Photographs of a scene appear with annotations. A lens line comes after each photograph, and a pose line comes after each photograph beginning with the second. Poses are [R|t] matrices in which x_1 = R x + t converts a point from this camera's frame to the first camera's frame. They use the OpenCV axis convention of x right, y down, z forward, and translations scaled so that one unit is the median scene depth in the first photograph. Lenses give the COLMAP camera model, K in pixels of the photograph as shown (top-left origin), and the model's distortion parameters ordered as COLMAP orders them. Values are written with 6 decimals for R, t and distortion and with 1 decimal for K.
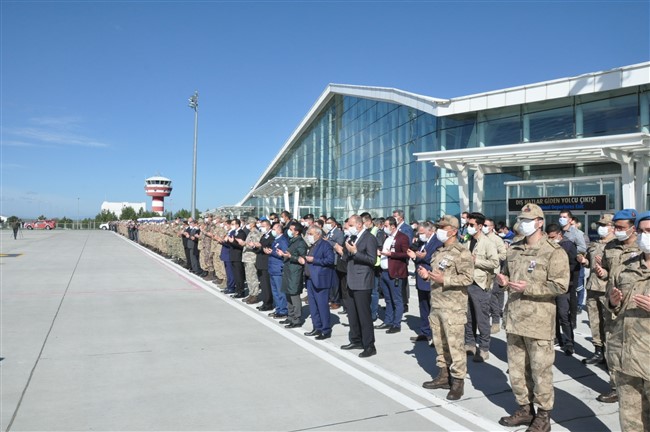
lens RADIAL K [[509.3, 0, 309.3], [0, 509.3, 216.5], [0, 0, 1]] dist [-0.107636, 0.005208]
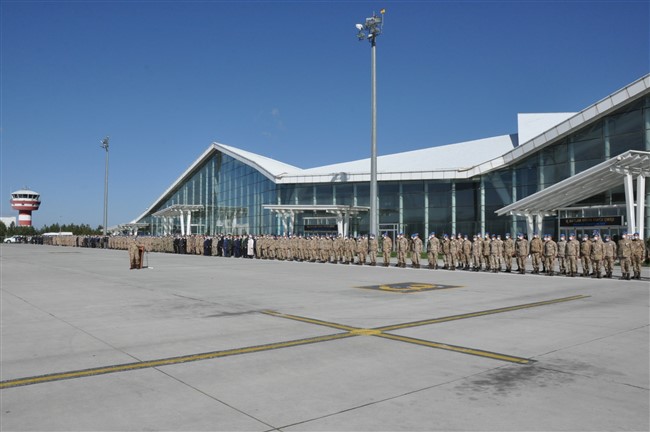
lens RADIAL K [[520.8, 0, 325.0], [0, 520.8, 216.0], [0, 0, 1]] dist [-0.063044, 0.001510]
pose [[0.958561, 0.005191, 0.284841, -0.072578], [0.002104, 0.999678, -0.025296, -0.006669], [-0.284880, 0.024847, 0.958241, -0.504615]]
